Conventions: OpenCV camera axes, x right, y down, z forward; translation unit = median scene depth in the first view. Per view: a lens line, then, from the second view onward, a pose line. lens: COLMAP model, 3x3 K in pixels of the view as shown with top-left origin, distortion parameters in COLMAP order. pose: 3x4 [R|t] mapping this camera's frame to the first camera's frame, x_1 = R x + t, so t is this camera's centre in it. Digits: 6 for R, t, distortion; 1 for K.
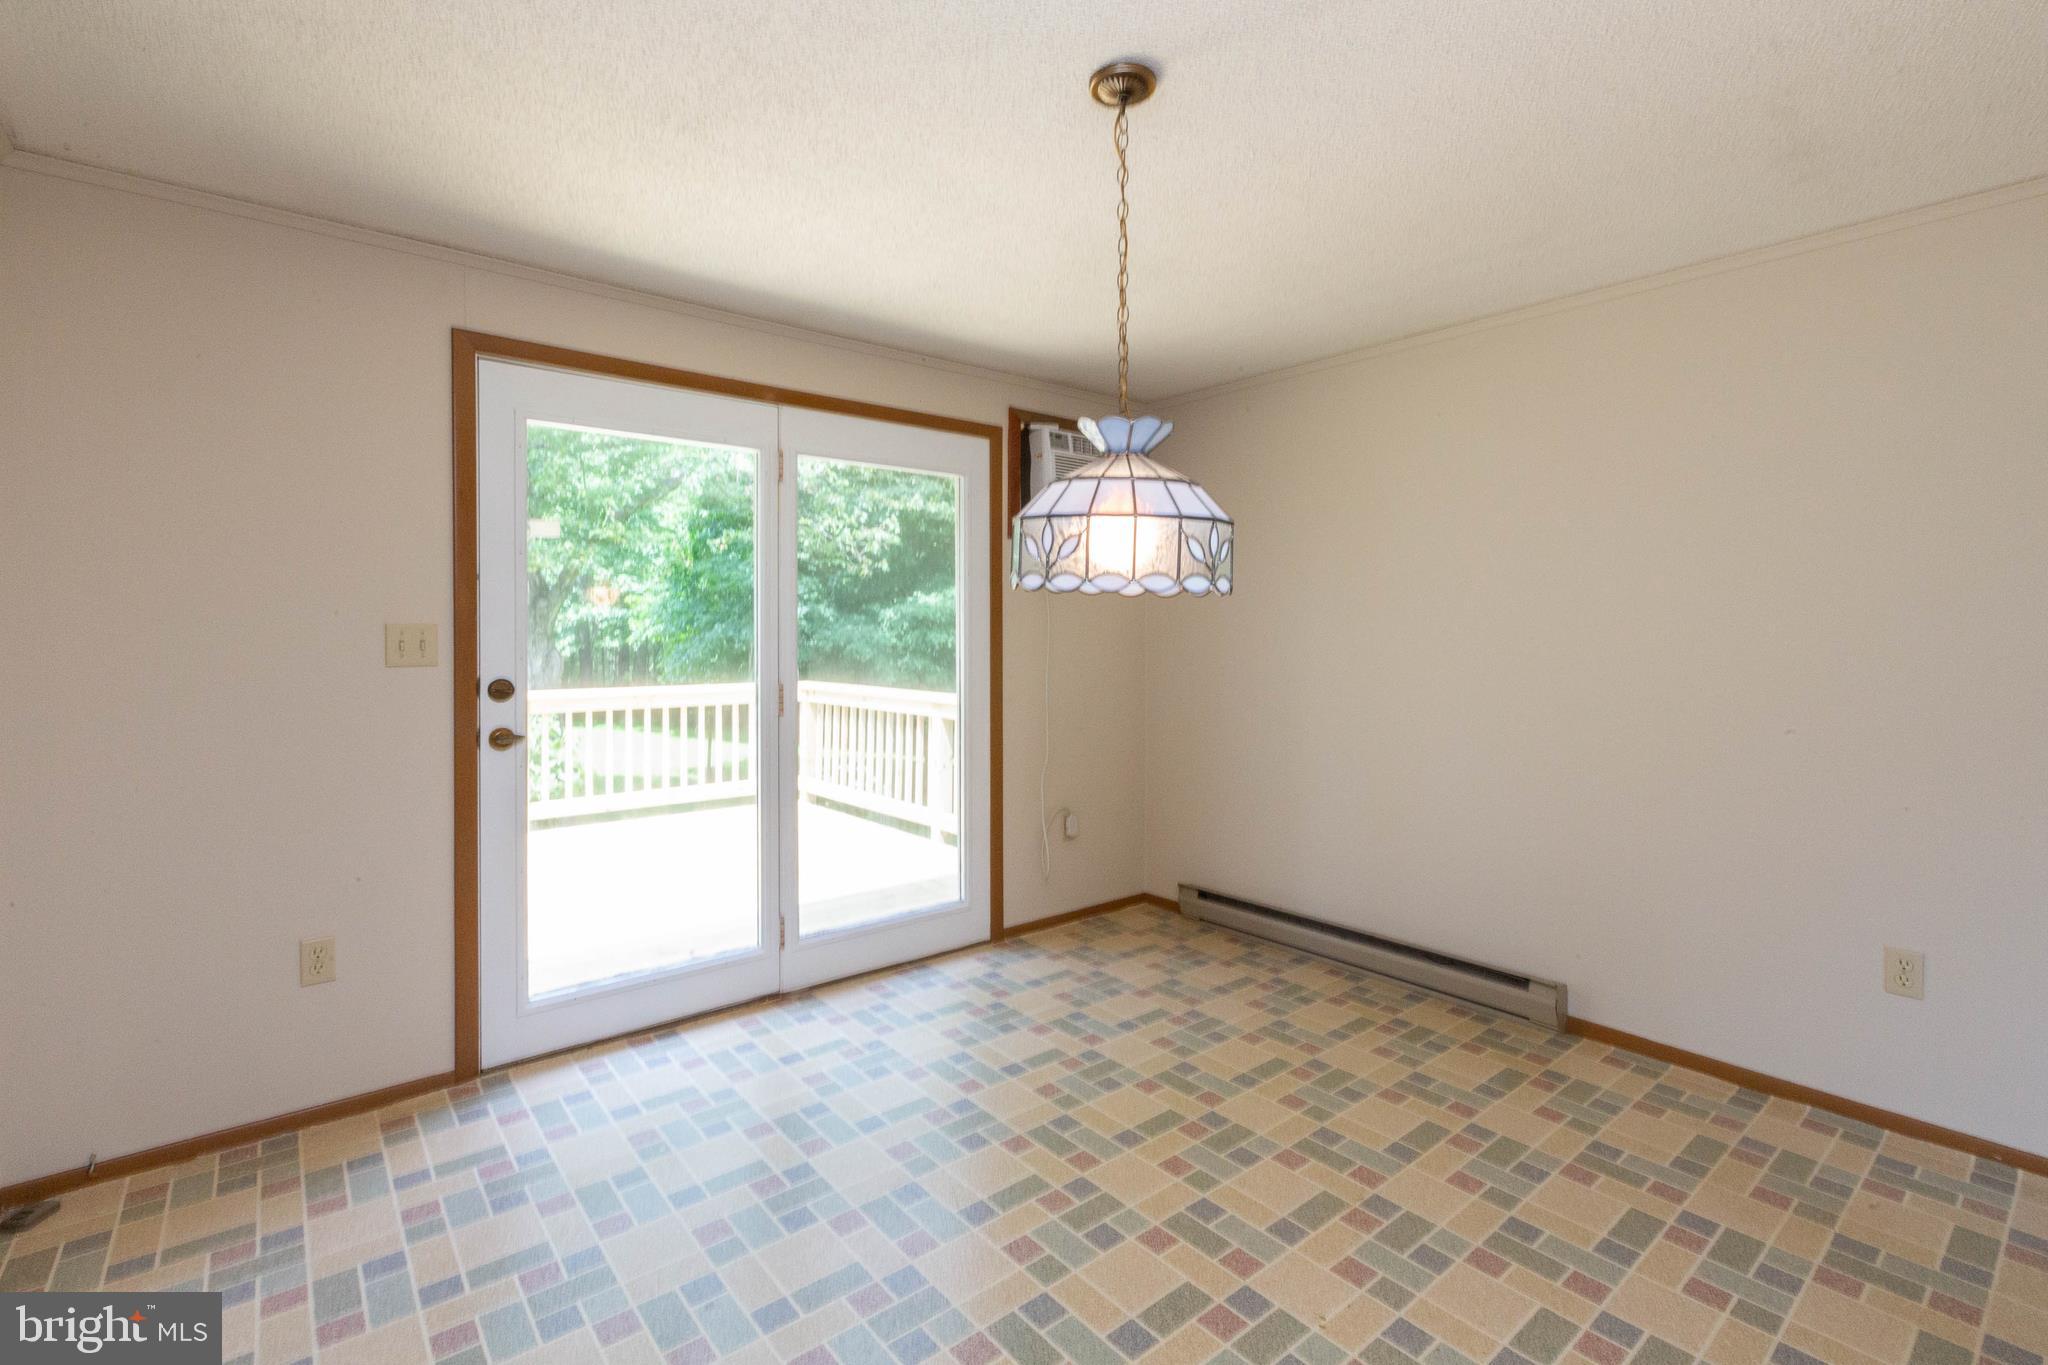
lens RADIAL K [[937.1, 0, 1034.3], [0, 937.1, 652.6], [0, 0, 1]] dist [-0.002145, -0.000639]
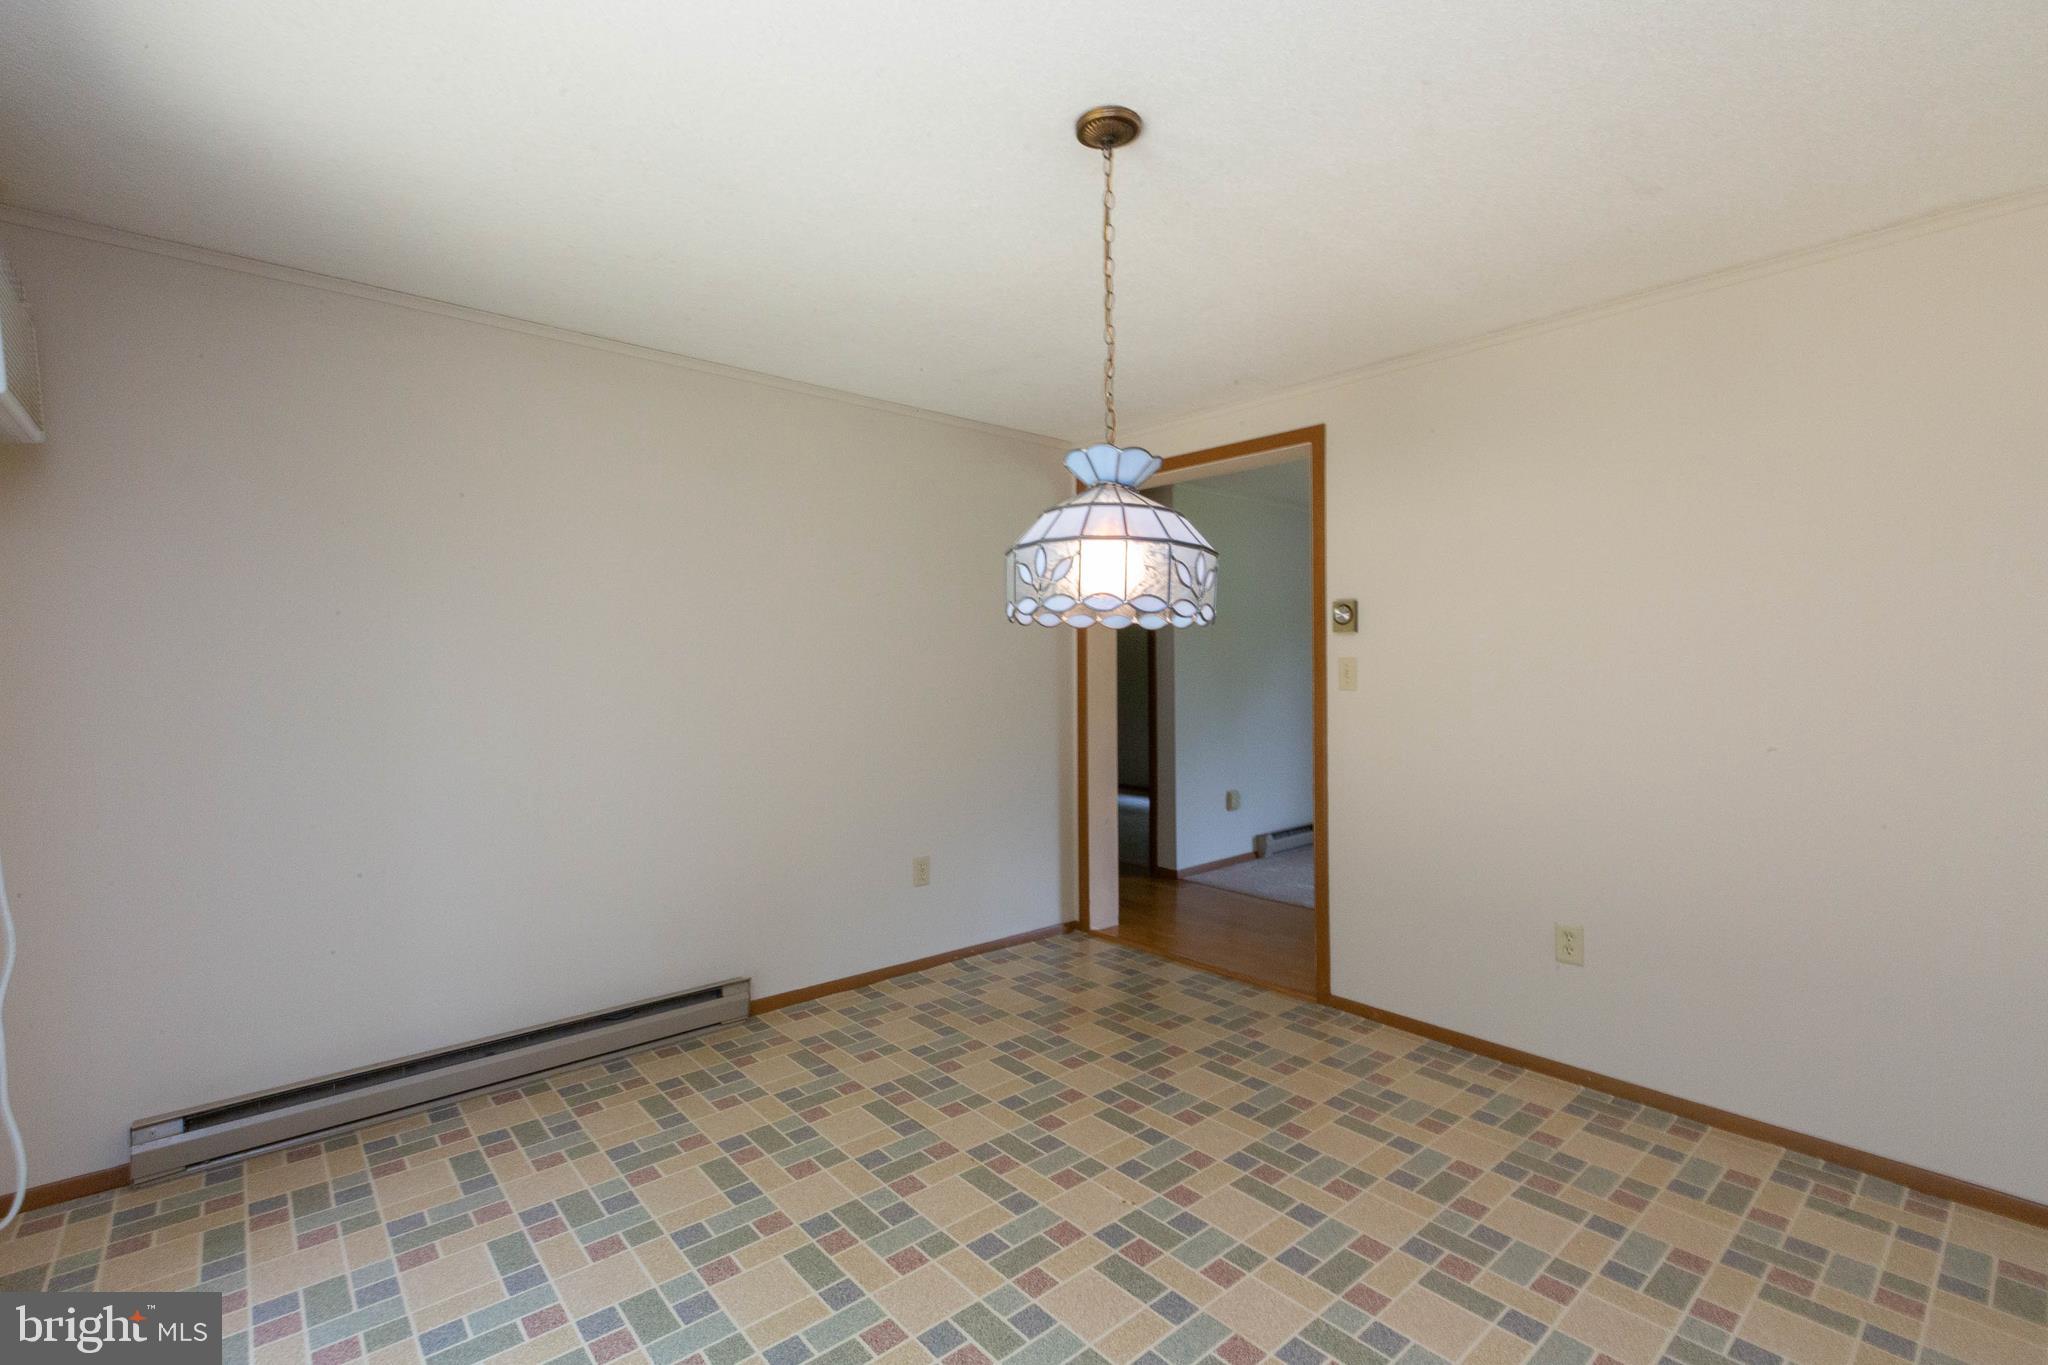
lens RADIAL K [[916.4, 0, 1024.0], [0, 916.4, 682.5], [0, 0, 1]] dist [0.003220, -0.000596]
pose [[-0.026327, -0.018130, 0.999489, -0.563109], [0.029717, 0.999379, 0.018911, -0.013208], [-0.999212, 0.030200, -0.025772, 0.701850]]
